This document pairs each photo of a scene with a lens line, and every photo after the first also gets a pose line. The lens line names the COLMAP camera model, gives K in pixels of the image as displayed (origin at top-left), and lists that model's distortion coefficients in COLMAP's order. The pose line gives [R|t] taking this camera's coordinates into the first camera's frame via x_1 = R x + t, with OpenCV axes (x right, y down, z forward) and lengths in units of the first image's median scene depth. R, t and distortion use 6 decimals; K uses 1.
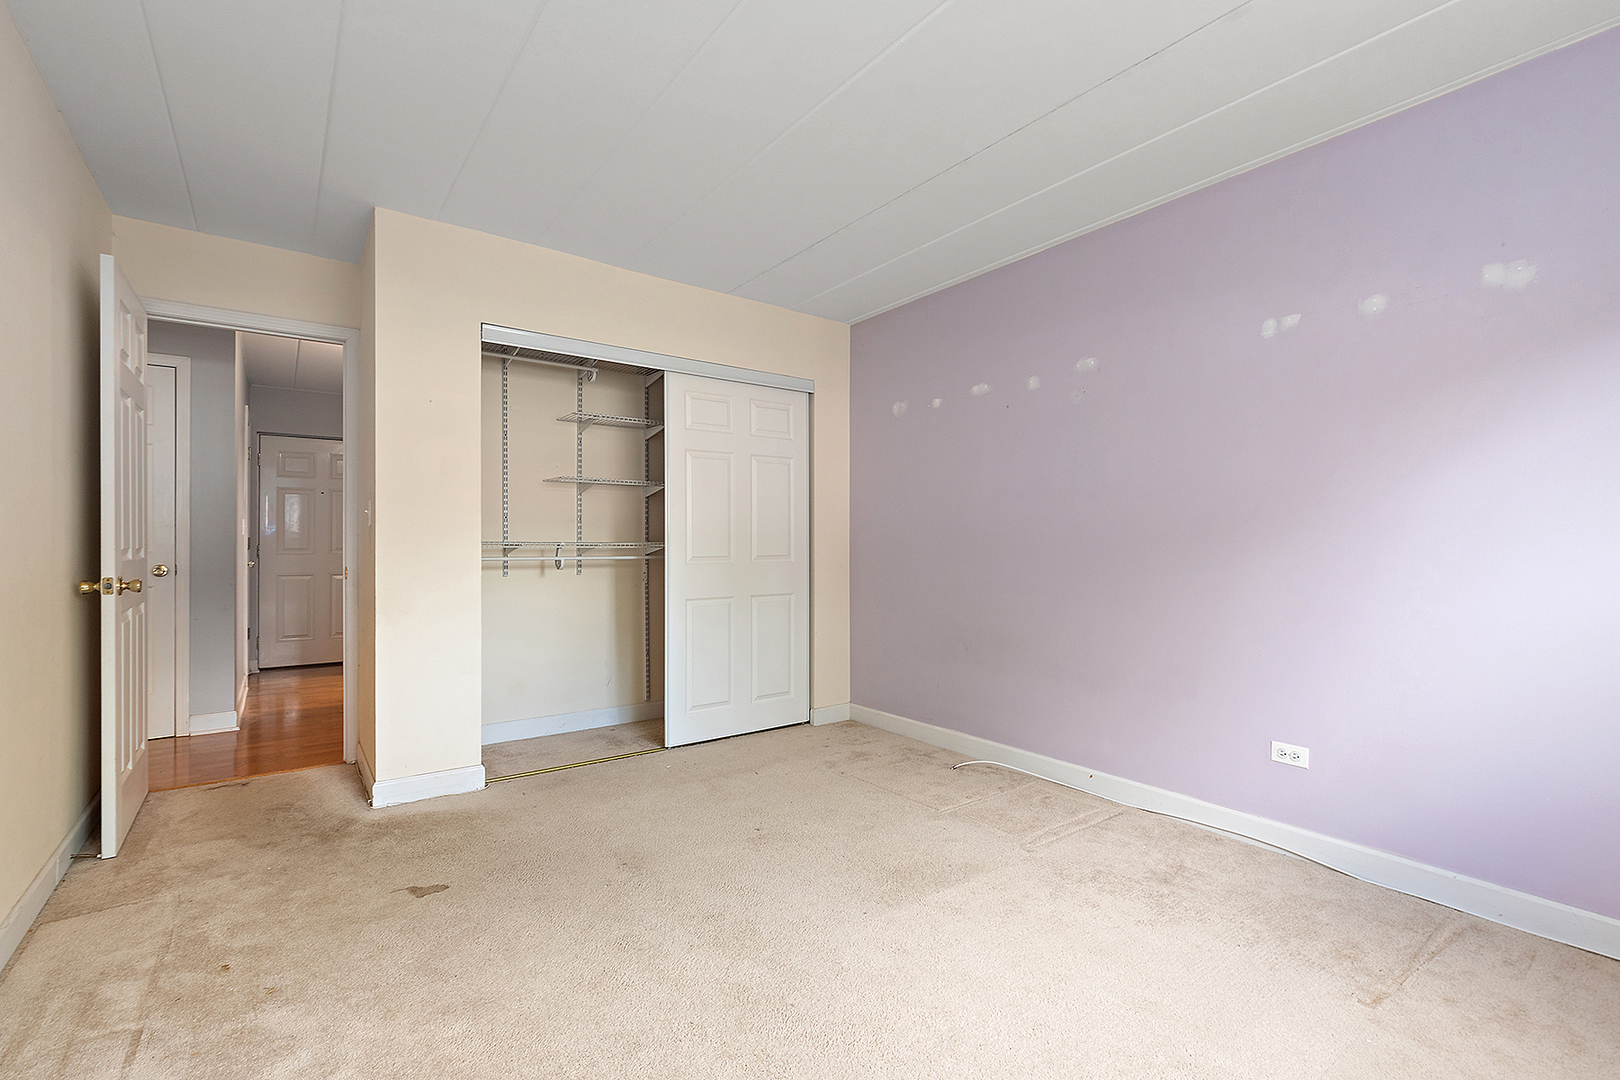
lens RADIAL K [[711.2, 0, 806.6], [0, 711.2, 550.3], [0, 0, 1]] dist [0.000410, 0.000012]
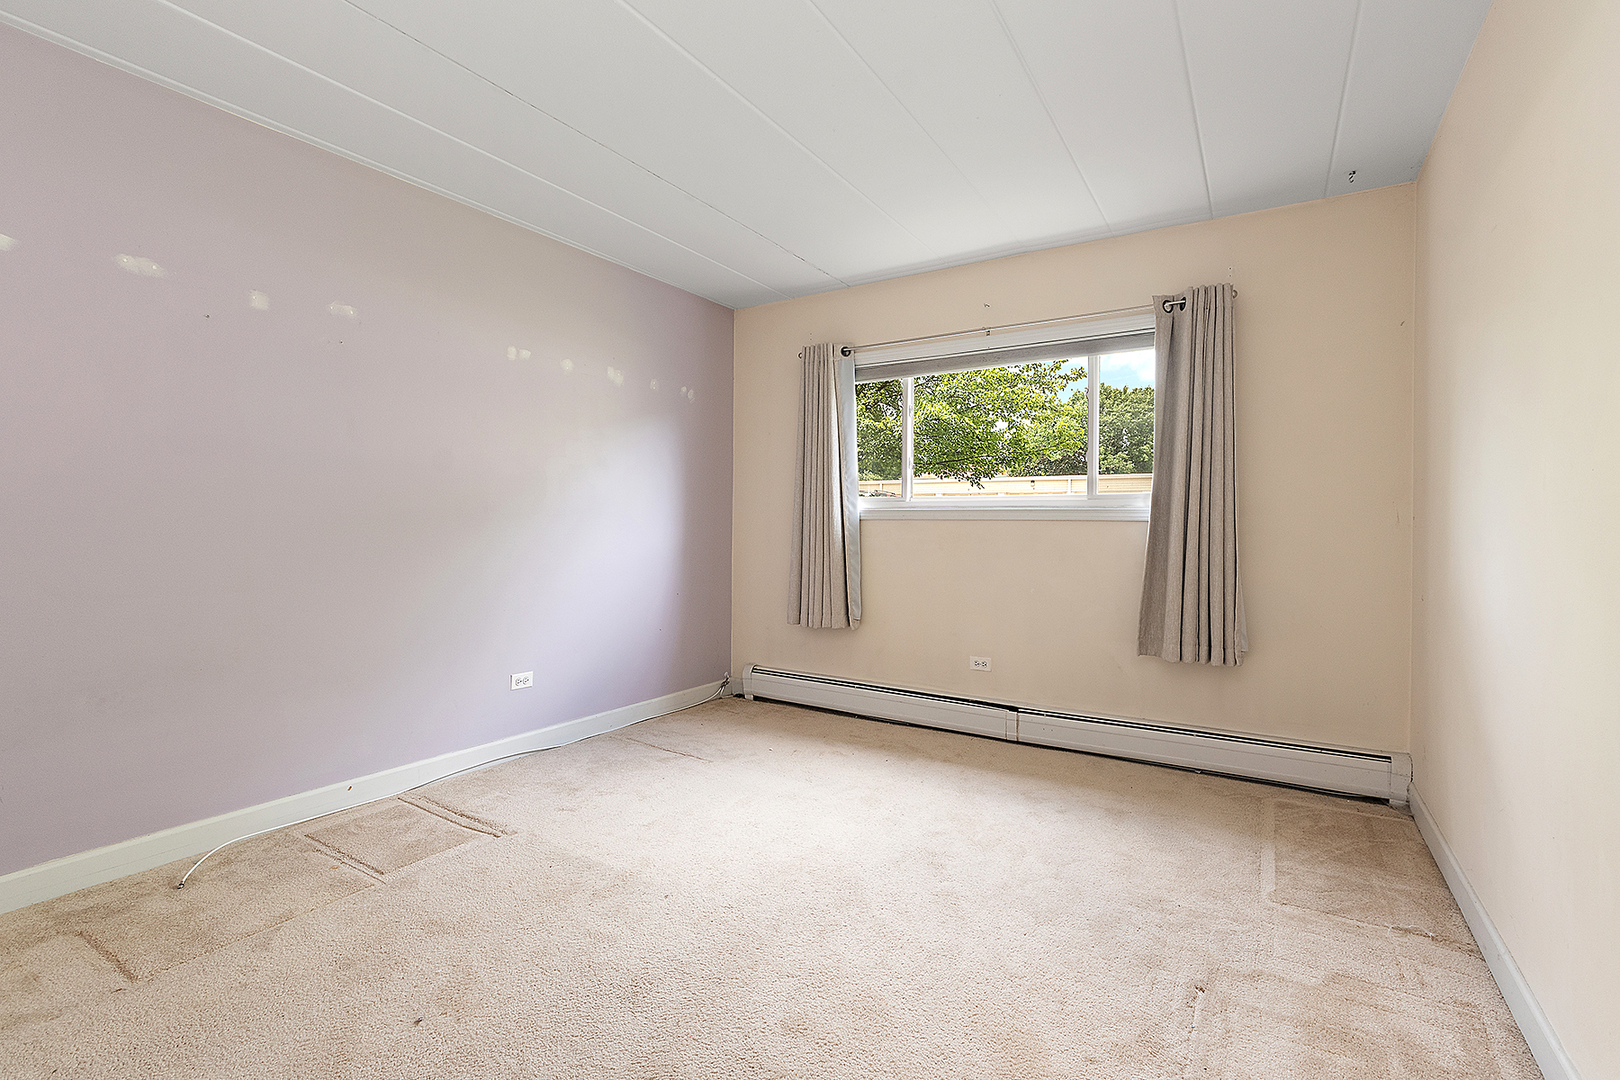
lens RADIAL K [[729.8, 0, 810.0], [0, 729.8, 540.0], [0, 0, 1]] dist [0.001279, 0.000400]
pose [[-0.359301, -0.029114, 0.932768, -0.770123], [-0.002918, 0.999543, 0.030075, -0.018292], [-0.933217, 0.008084, -0.359222, 0.970976]]
